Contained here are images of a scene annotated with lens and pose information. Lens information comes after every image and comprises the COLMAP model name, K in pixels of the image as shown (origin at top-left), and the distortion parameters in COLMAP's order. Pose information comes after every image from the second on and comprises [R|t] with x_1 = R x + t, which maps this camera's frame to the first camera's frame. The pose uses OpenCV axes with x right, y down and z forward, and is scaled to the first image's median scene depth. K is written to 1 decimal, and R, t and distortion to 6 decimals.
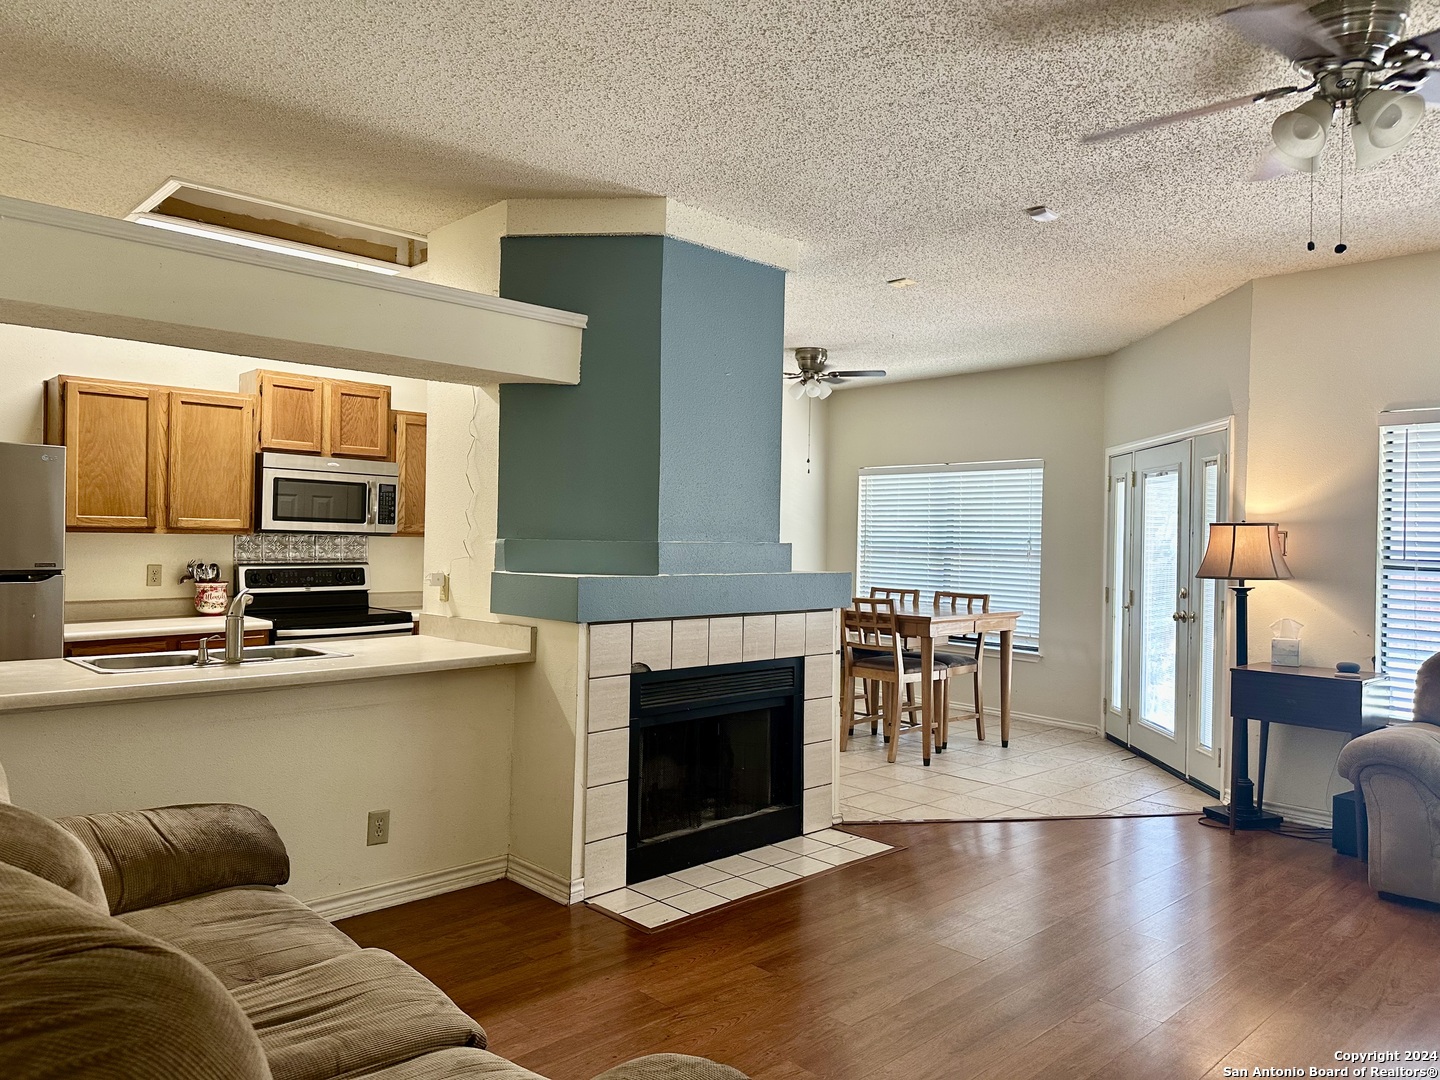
lens RADIAL K [[1010.8, 0, 725.8], [0, 1010.8, 536.5], [0, 0, 1]] dist [0.076871, -0.091676]
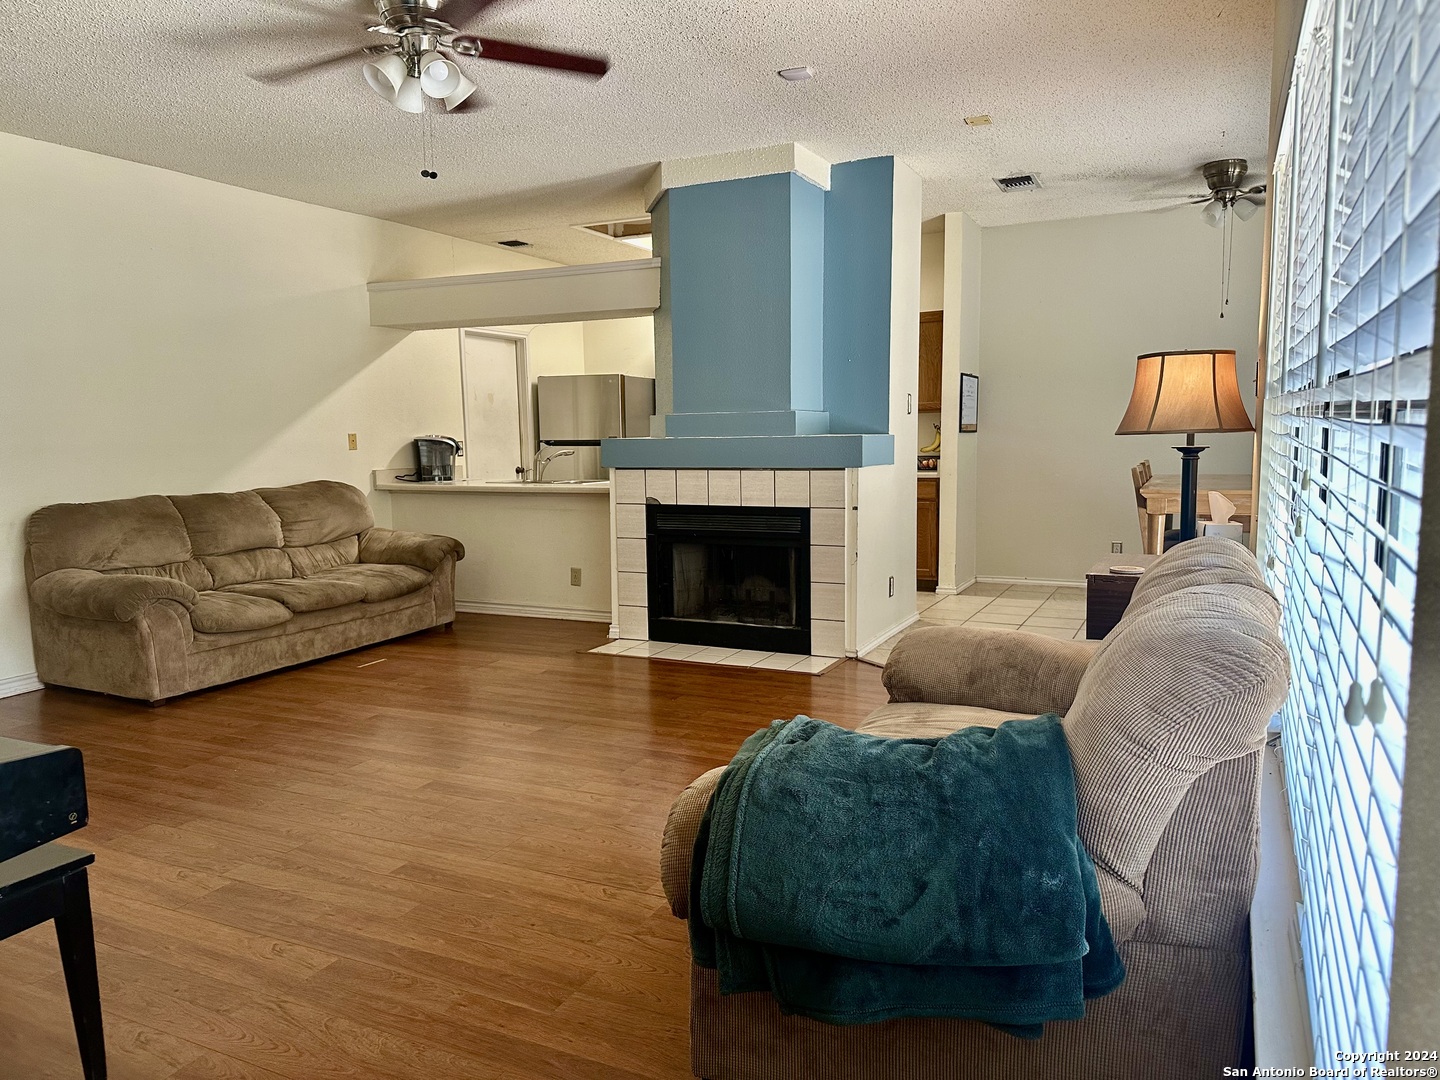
lens RADIAL K [[1010.8, 0, 716.0], [0, 1010.8, 542.9], [0, 0, 1]] dist [0.076871, -0.091676]
pose [[0.344015, 0.082559, -0.935327, 1.143416], [0.025860, 0.994916, 0.097330, 0.041861], [0.938608, -0.057670, 0.340131, 0.494422]]
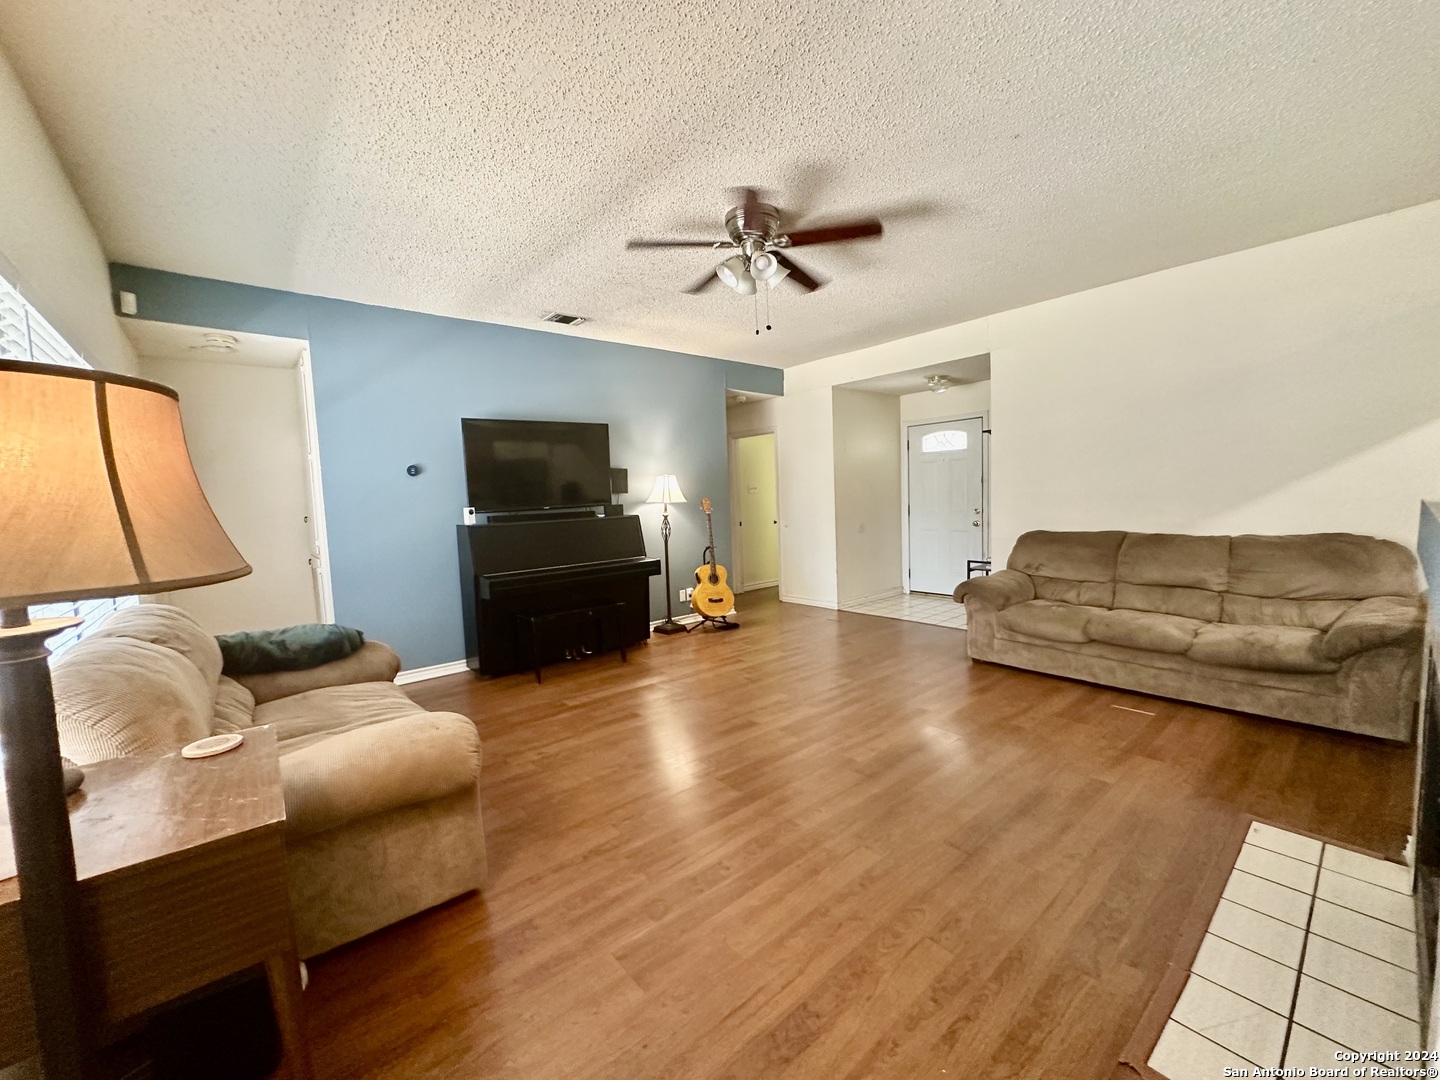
lens RADIAL K [[579.4, 0, 720.4], [0, 579.4, 541.7], [0, 0, 1]] dist [-0.001700, 0.001443]
pose [[-0.997826, 0.013940, 0.064411, 0.336035], [0.019359, 0.996253, 0.084287, 0.014501], [-0.062995, 0.085350, -0.994358, 1.241495]]
